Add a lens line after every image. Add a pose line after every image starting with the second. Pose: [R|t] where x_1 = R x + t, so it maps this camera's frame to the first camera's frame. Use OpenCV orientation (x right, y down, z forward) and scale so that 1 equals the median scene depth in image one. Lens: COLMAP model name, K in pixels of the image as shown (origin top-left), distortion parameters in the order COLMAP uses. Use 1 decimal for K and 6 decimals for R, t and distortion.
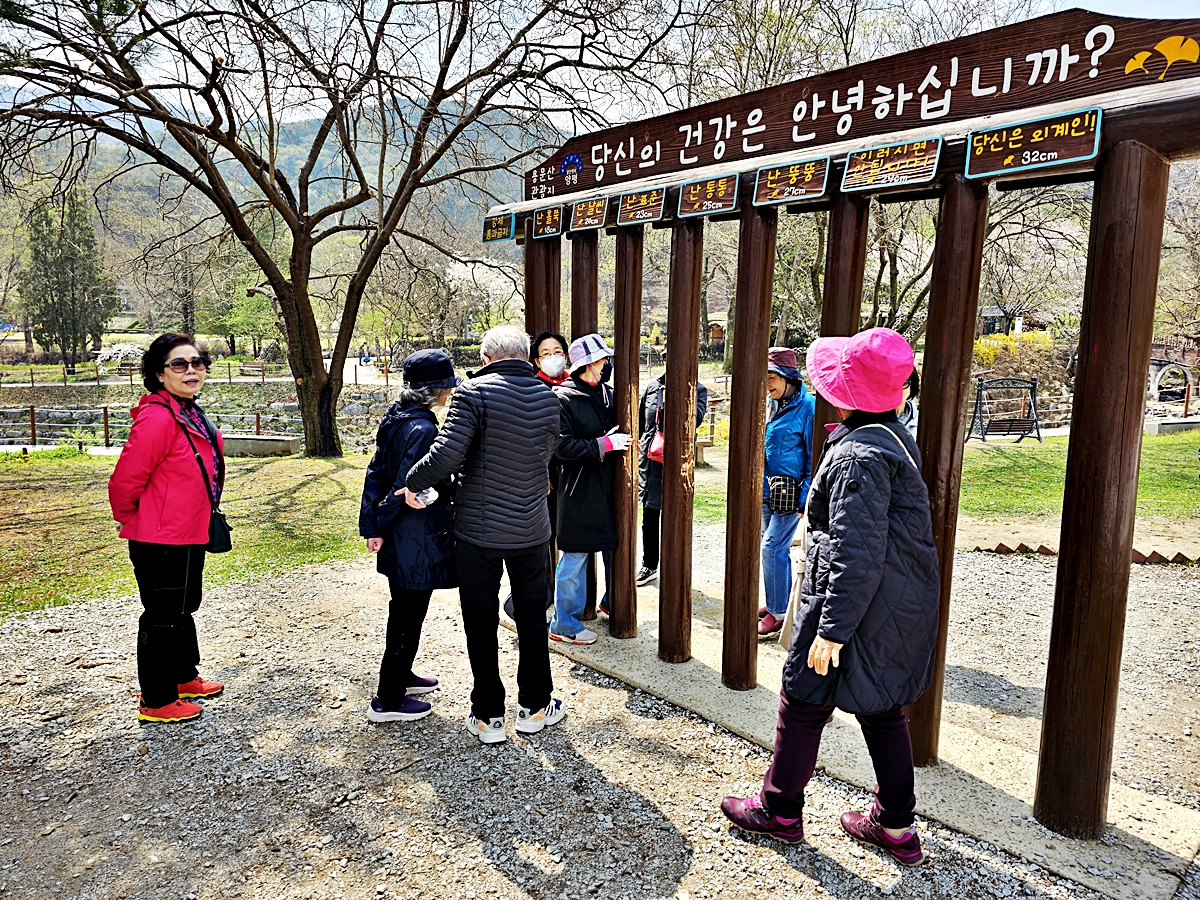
lens RADIAL K [[814.3, 0, 605.4], [0, 814.3, 445.2], [0, 0, 1]] dist [0.059893, -0.055506]
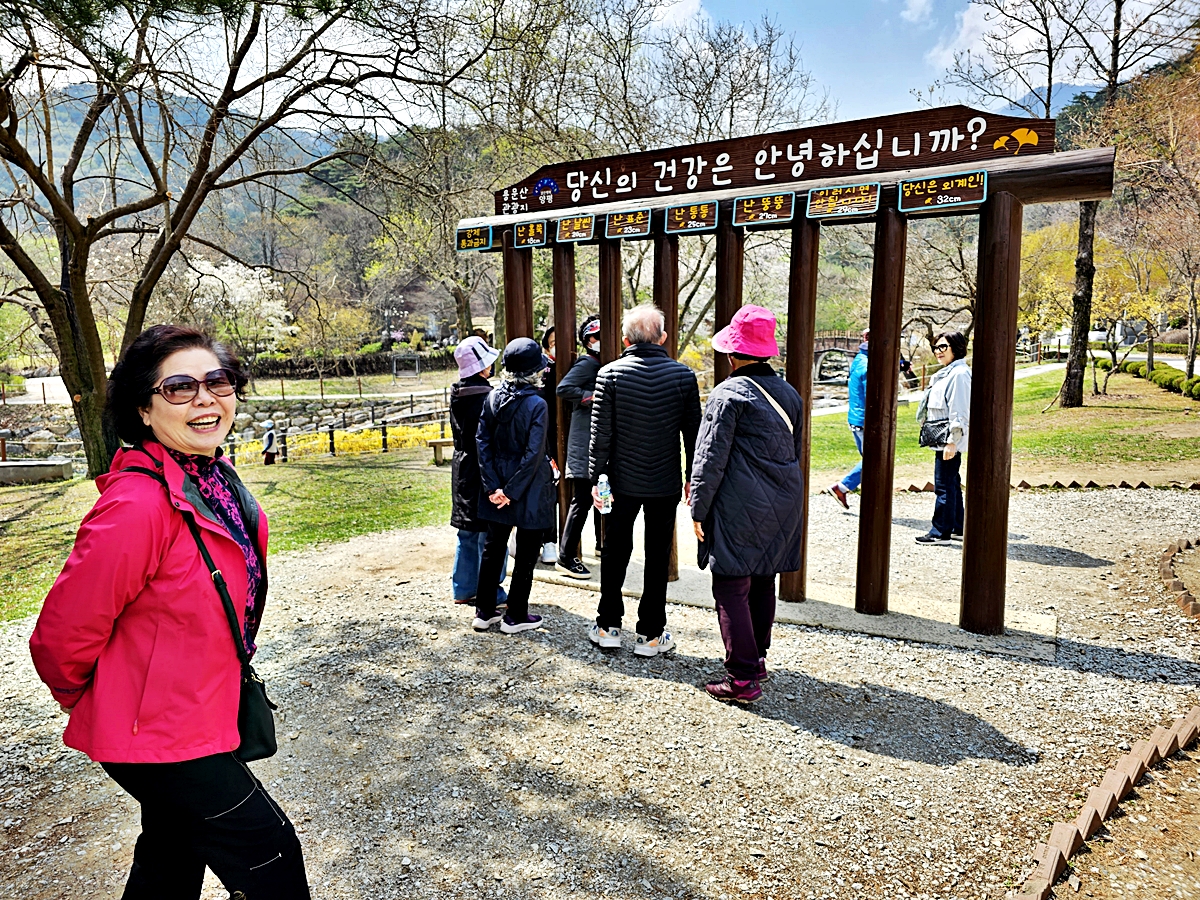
lens RADIAL K [[820.7, 0, 590.9], [0, 820.7, 445.2], [0, 0, 1]] dist [0.074011, -0.081283]
pose [[0.956671, -0.061727, 0.284553, -0.384037], [0.064337, 0.997928, 0.000174, 0.045772], [-0.283974, 0.018140, 0.958660, -0.197691]]
